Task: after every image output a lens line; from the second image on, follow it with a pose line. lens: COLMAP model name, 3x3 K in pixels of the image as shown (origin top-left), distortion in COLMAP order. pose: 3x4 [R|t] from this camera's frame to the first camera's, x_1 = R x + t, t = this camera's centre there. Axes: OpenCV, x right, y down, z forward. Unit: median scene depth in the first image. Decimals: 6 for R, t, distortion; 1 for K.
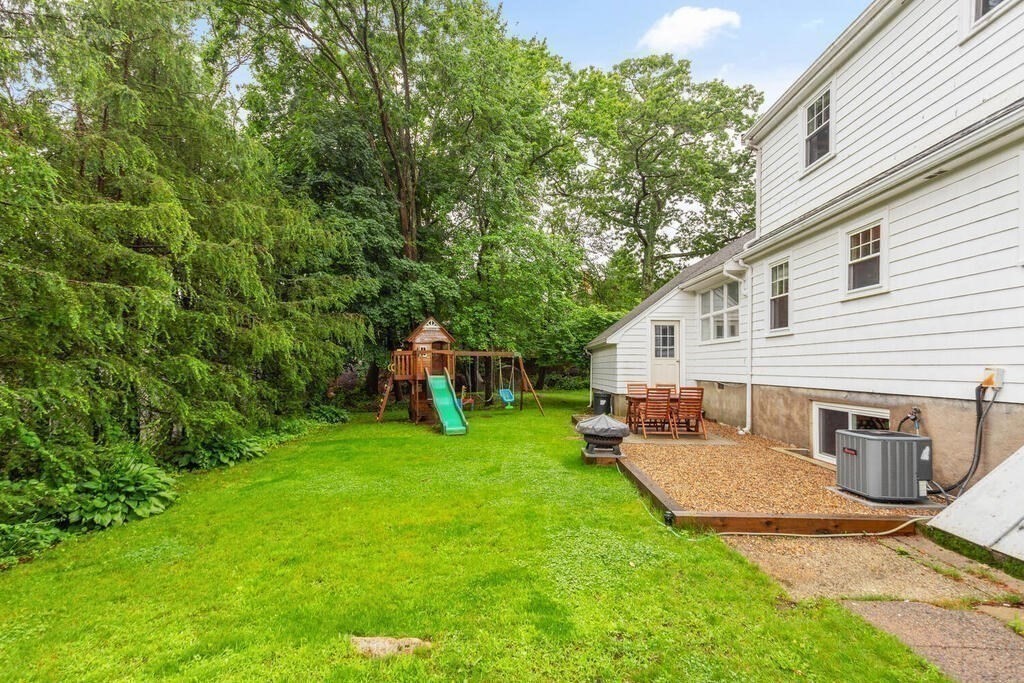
lens RADIAL K [[499.9, 0, 508.4], [0, 499.9, 358.2], [0, 0, 1]] dist [0.020563, 0.000394]
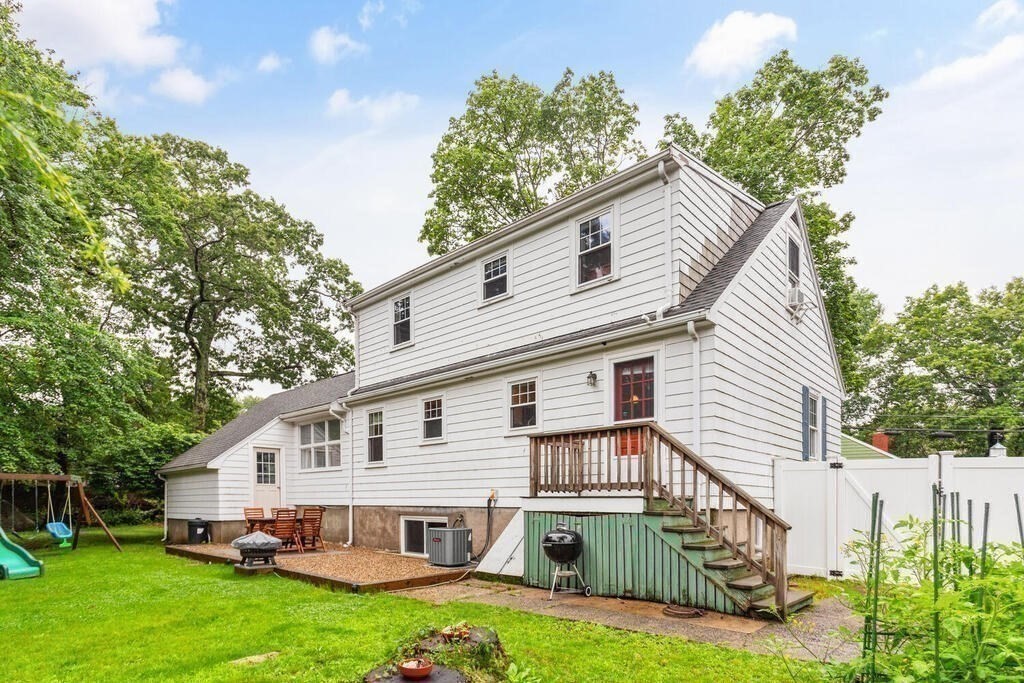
lens RADIAL K [[511.3, 0, 521.8], [0, 511.3, 335.5], [0, 0, 1]] dist [0.021824, 0.000292]
pose [[0.649121, 0.229871, 0.725121, -0.258493], [-0.011854, 0.956189, -0.292510, 0.013890], [-0.760593, 0.181279, 0.623407, -0.197263]]
